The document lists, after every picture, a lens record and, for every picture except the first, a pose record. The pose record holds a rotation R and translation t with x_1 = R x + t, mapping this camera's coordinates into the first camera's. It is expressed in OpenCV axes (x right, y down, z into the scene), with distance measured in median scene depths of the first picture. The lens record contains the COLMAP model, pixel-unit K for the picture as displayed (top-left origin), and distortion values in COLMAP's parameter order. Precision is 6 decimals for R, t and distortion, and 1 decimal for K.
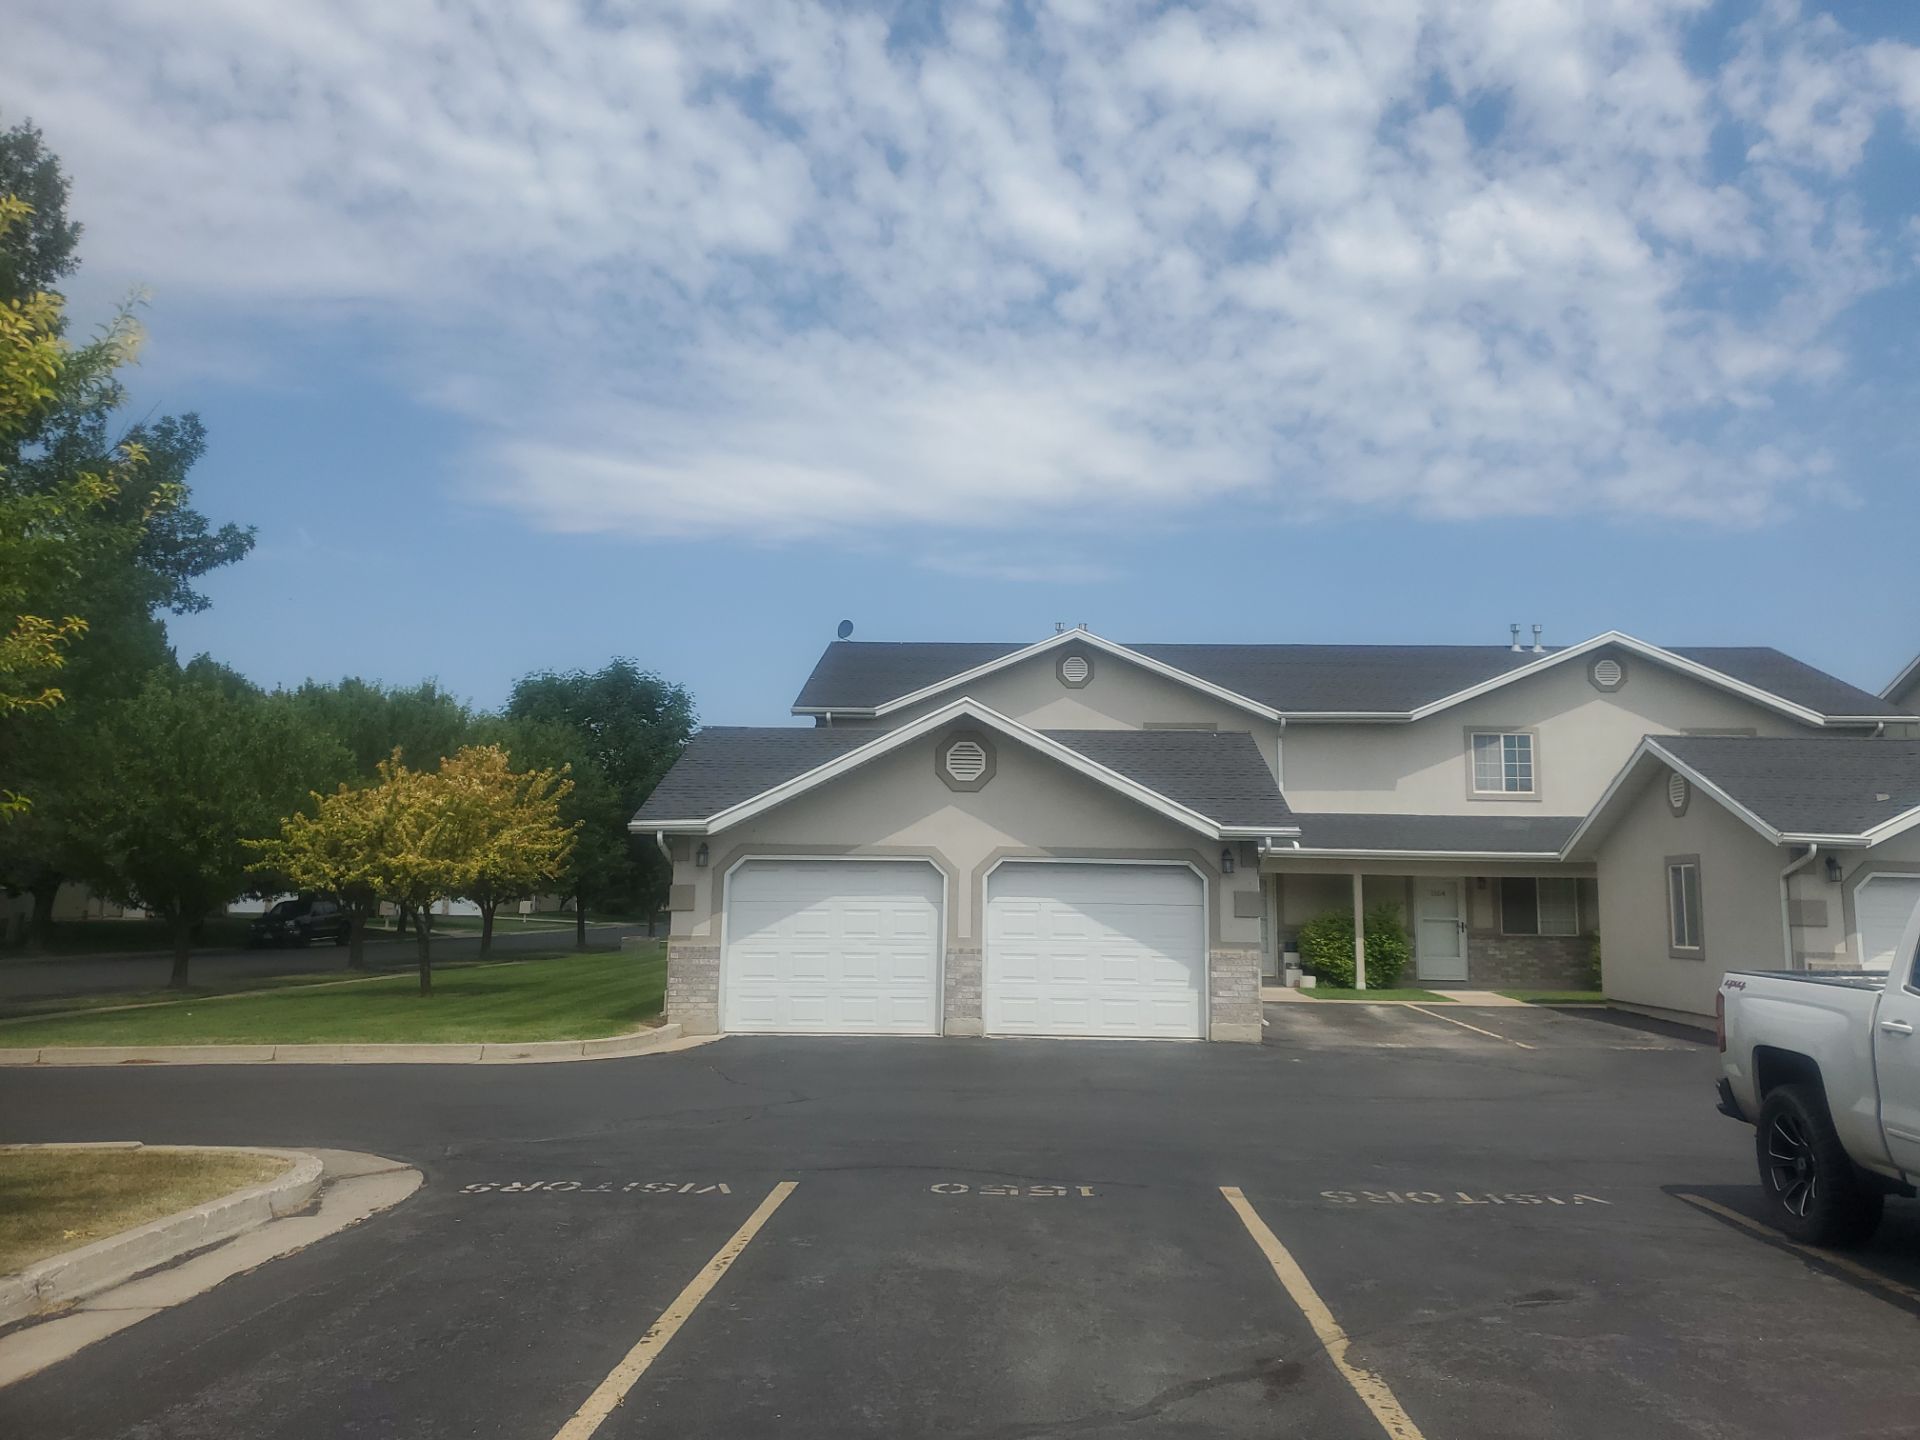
lens RADIAL K [[1546.1, 0, 980.5], [0, 1546.1, 634.7], [0, 0, 1]] dist [0.011262, -0.003378]
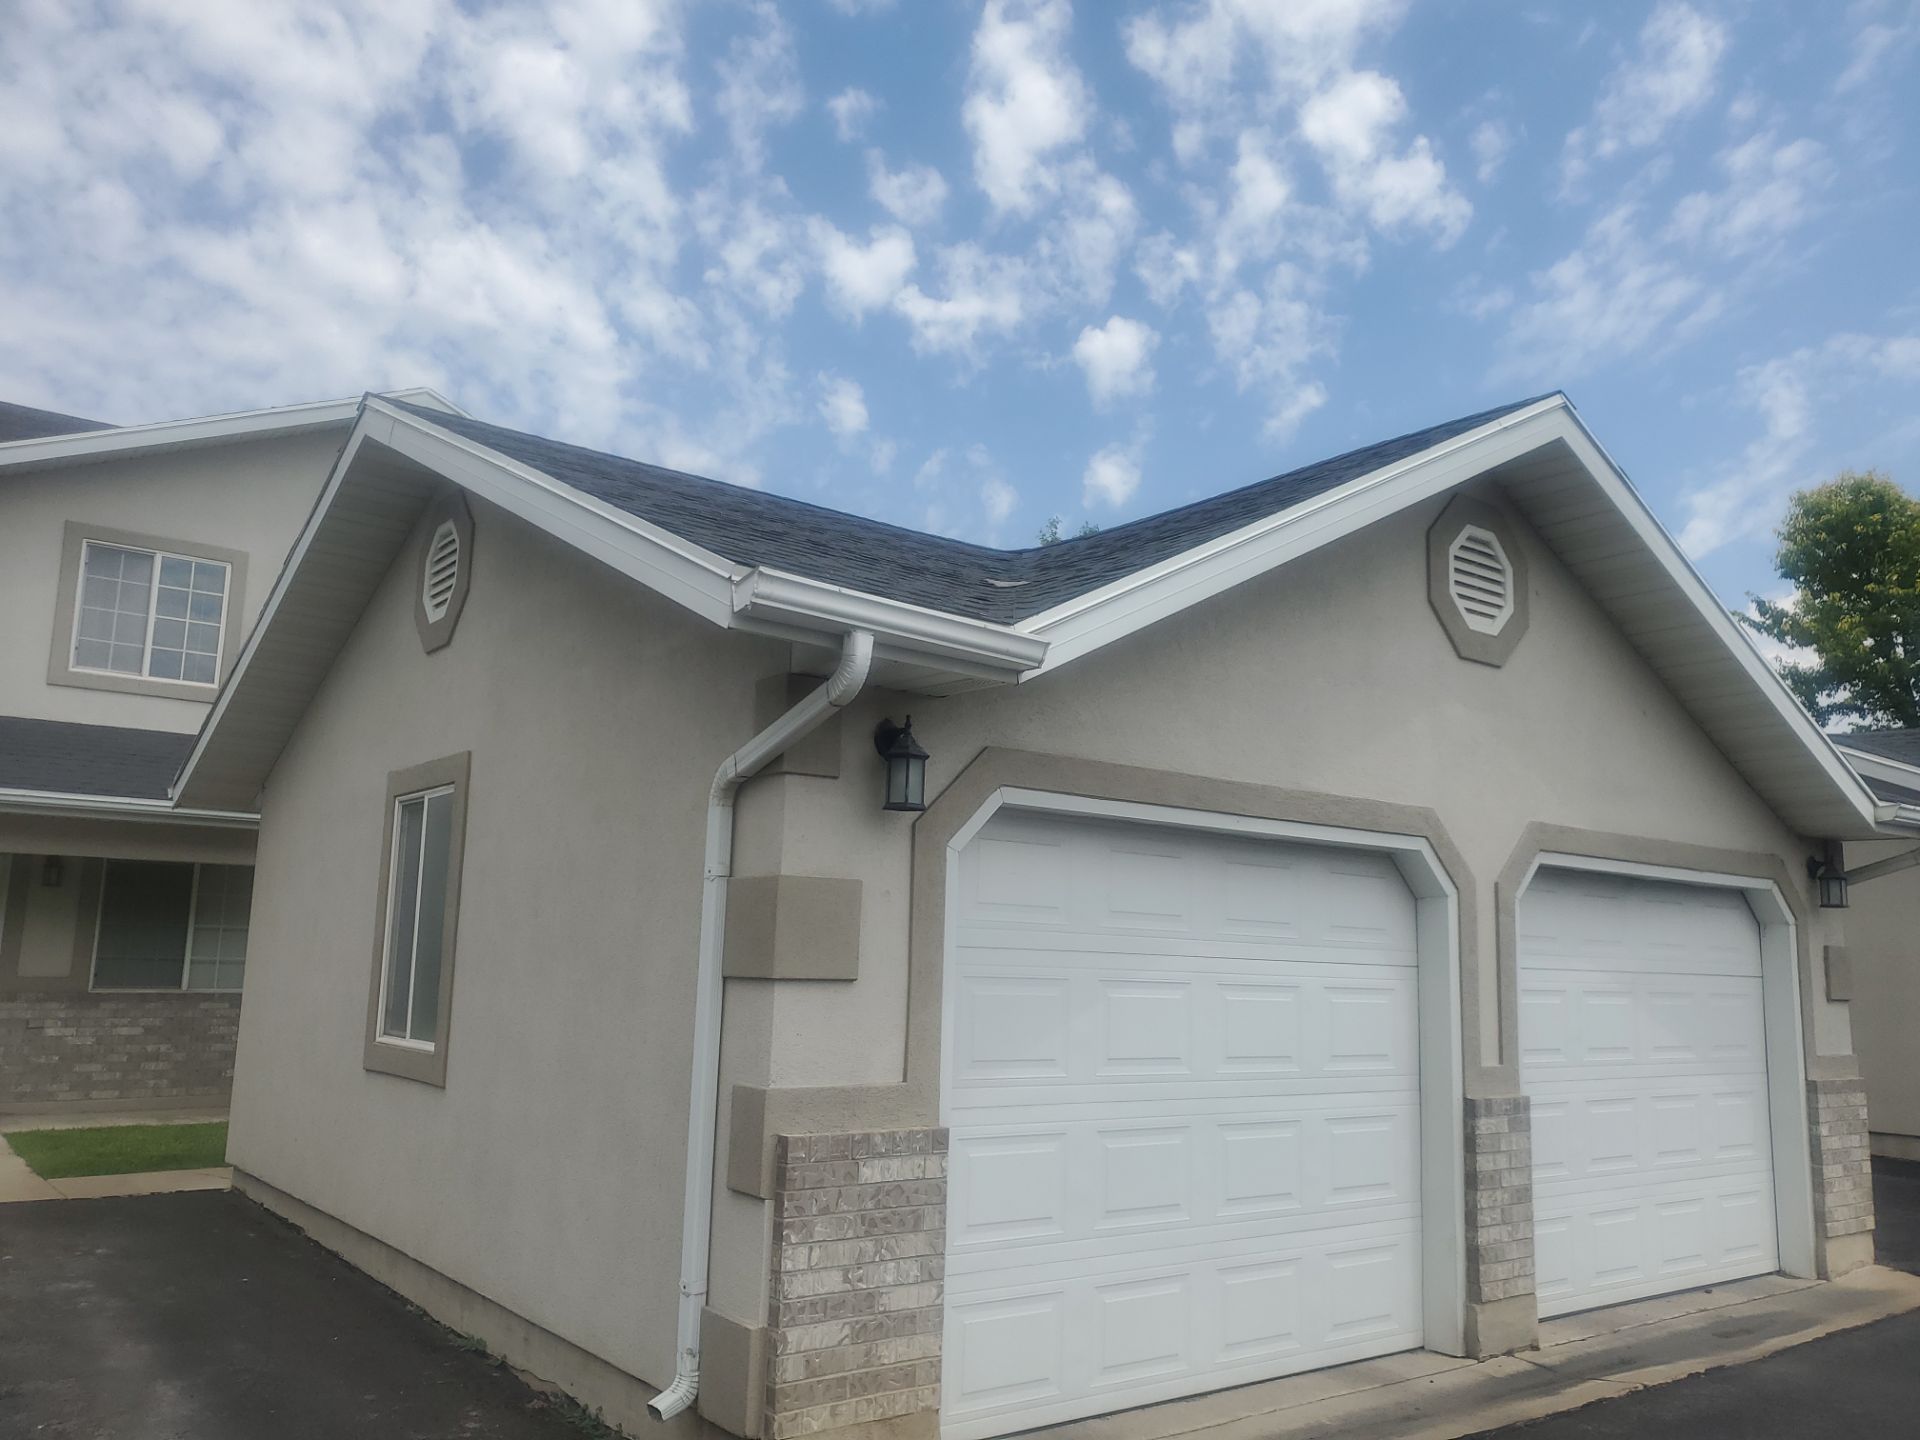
lens RADIAL K [[1546.1, 0, 973.1], [0, 1546.1, 692.9], [0, 0, 1]] dist [0.011262, -0.003378]
pose [[0.782145, 0.111808, 0.612983, 0.370838], [-0.119086, 0.992458, -0.029075, 0.134692], [-0.611611, -0.050256, 0.789561, 0.731407]]
